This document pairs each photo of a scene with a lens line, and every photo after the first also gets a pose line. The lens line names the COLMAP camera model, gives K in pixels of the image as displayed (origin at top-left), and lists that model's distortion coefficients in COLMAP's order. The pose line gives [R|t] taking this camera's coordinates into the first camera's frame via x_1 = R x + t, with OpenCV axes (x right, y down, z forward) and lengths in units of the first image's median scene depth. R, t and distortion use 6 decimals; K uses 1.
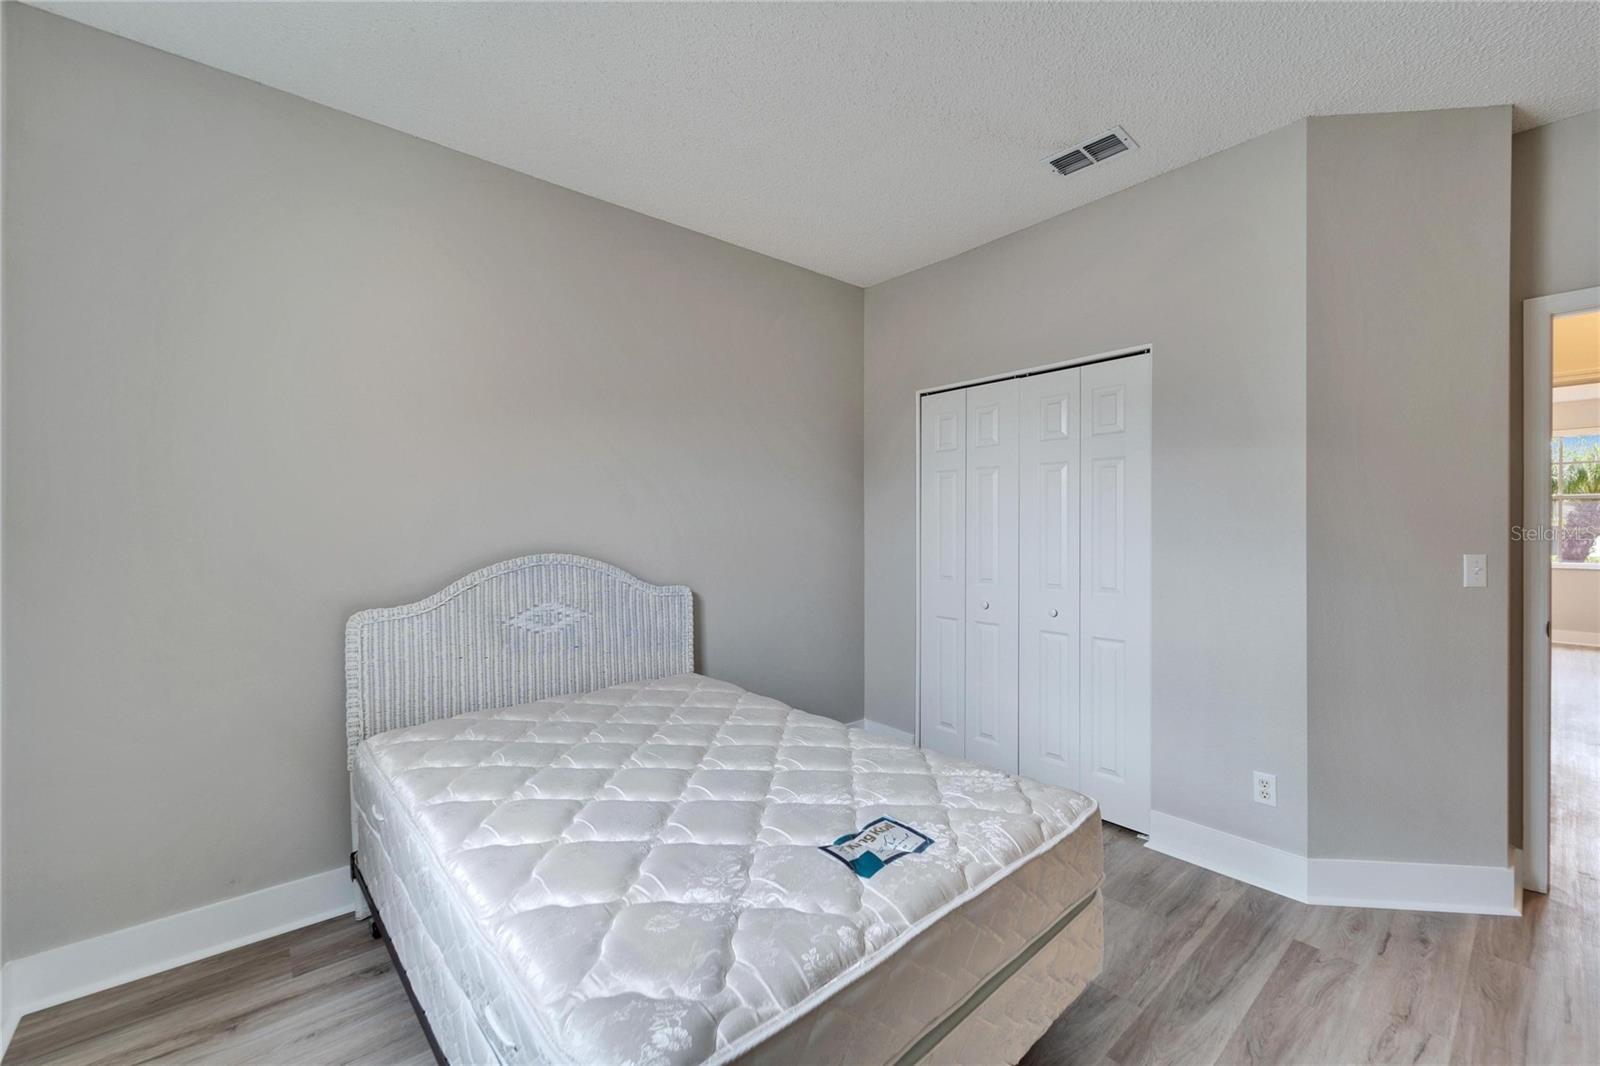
lens RADIAL K [[635.7, 0, 800.0], [0, 635.7, 533.0], [0, 0, 1]] dist [0.002129, 0.000072]
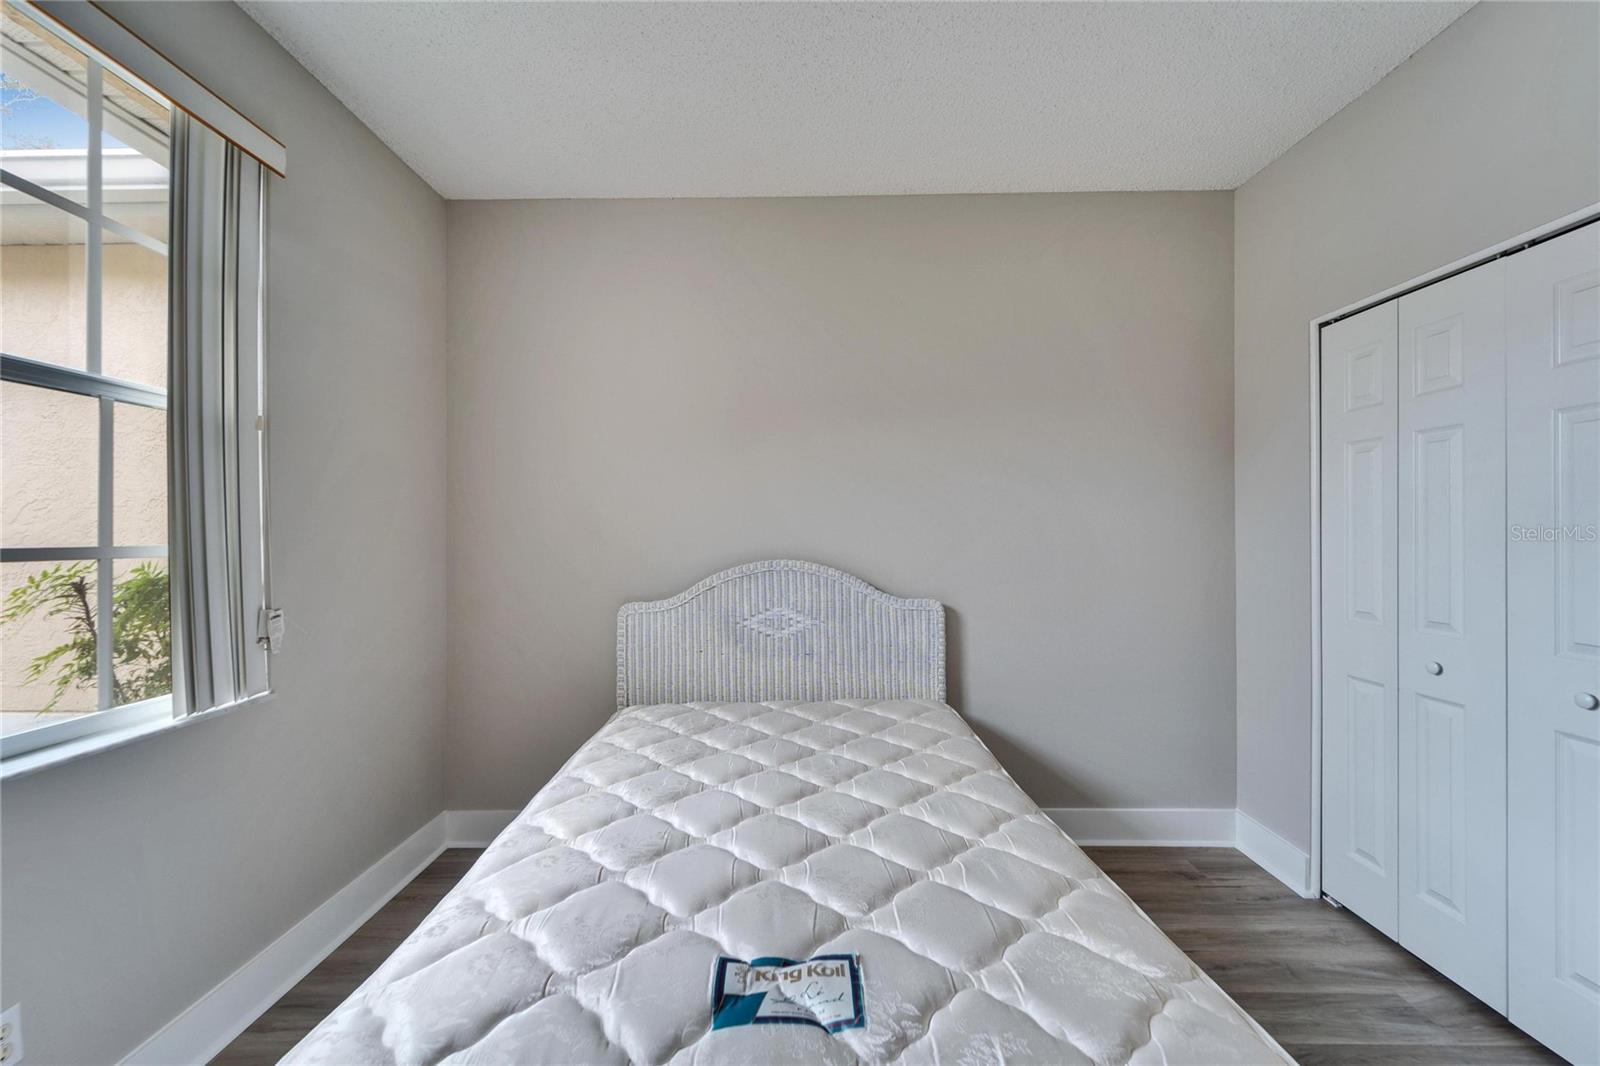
lens RADIAL K [[642.0, 0, 800.0], [0, 642.0, 533.0], [0, 0, 1]] dist [0.005824, 0.000136]
pose [[0.756938, -0.000191, -0.653487, 0.305651], [-0.002776, 0.999990, -0.003508, -0.007091], [0.653481, 0.004470, 0.756930, 0.237910]]
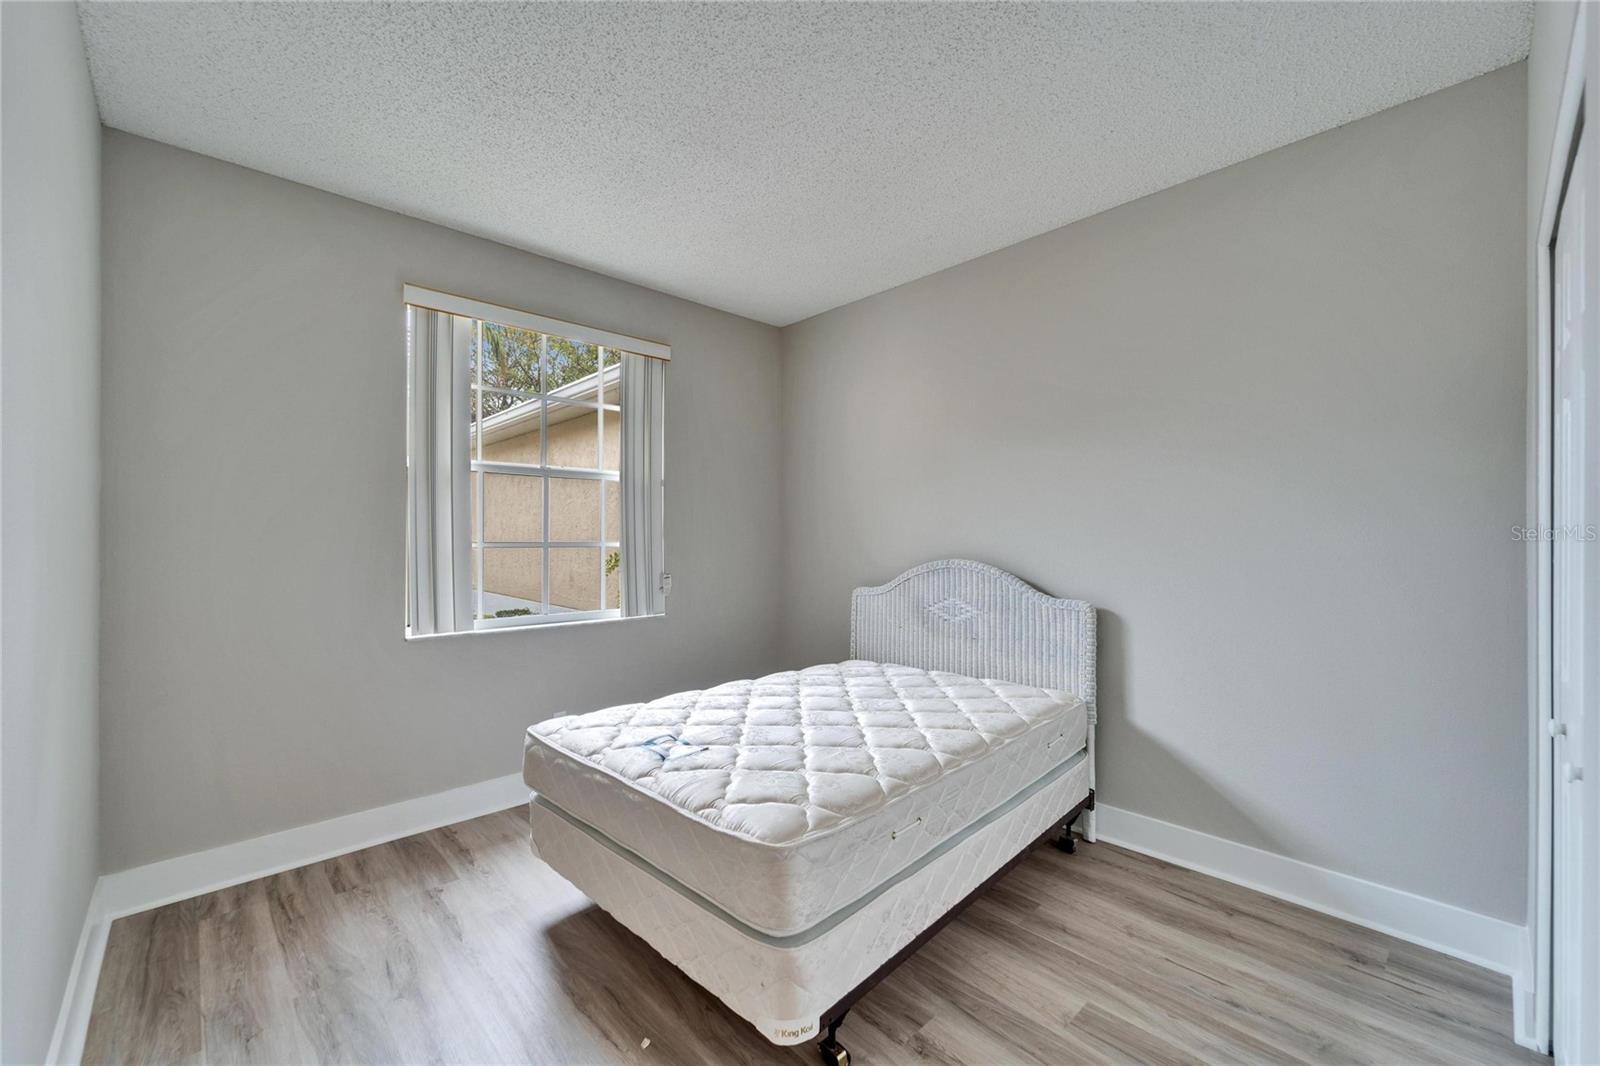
lens RADIAL K [[640.1, 0, 790.7], [0, 640.1, 536.4], [0, 0, 1]] dist [-0.000142, -0.000347]
pose [[0.047318, 0.007165, -0.998854, 0.866881], [-0.003346, 0.999970, 0.007015, -0.021509], [0.998874, 0.003011, 0.047341, 0.613737]]
